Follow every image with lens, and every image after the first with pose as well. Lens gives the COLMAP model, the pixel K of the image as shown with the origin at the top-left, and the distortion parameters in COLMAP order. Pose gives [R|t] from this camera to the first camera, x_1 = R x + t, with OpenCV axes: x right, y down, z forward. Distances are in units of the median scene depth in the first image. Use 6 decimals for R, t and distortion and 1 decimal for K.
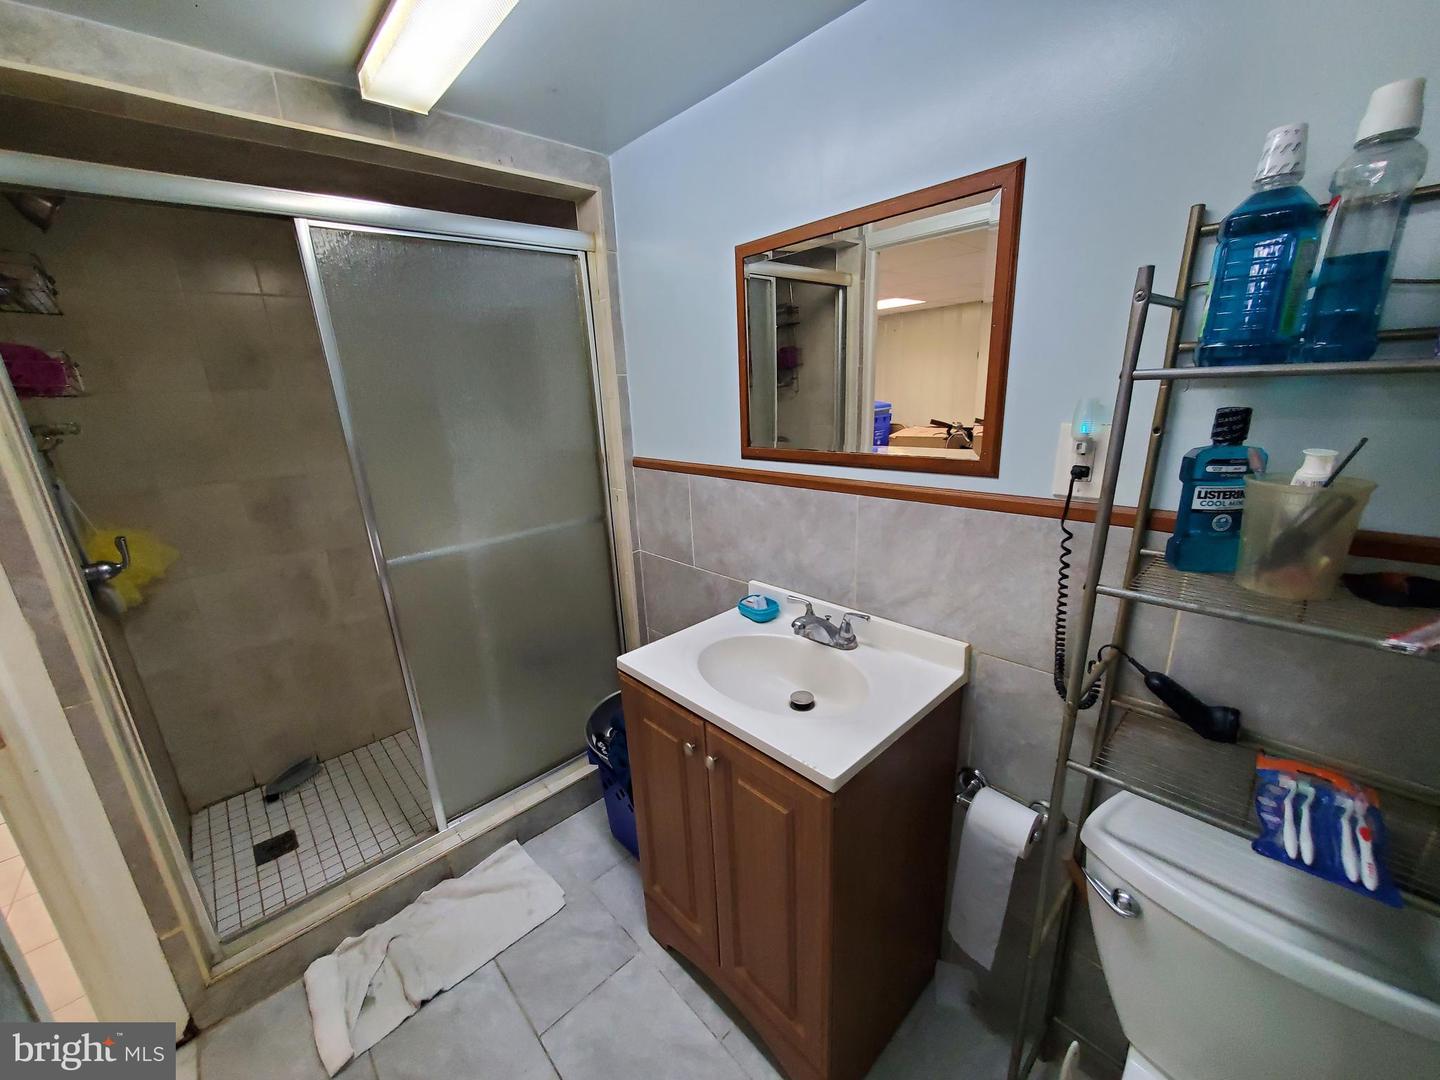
lens RADIAL K [[567.8, 0, 715.7], [0, 567.8, 547.8], [0, 0, 1]] dist [0.000468, -0.000285]
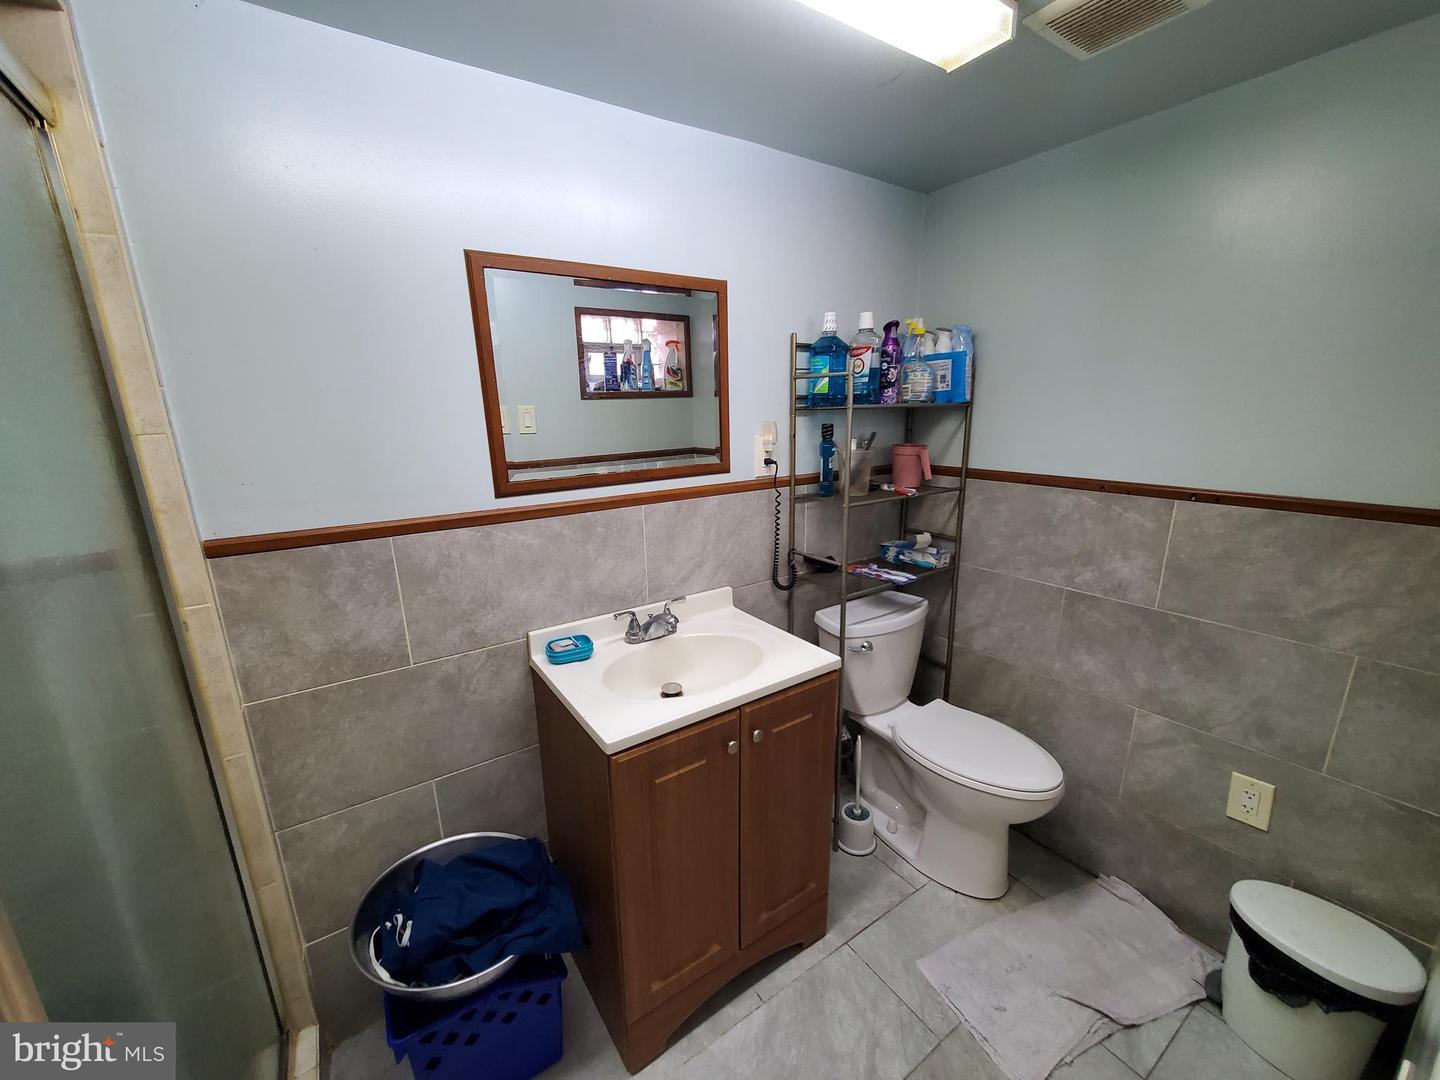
lens RADIAL K [[567.8, 0, 718.4], [0, 567.8, 543.4], [0, 0, 1]] dist [0.000468, -0.000285]
pose [[0.143328, -0.190187, 0.971229, -0.900533], [0.286465, 0.947324, 0.143231, -0.144125], [-0.947309, 0.257695, 0.190259, 0.656449]]
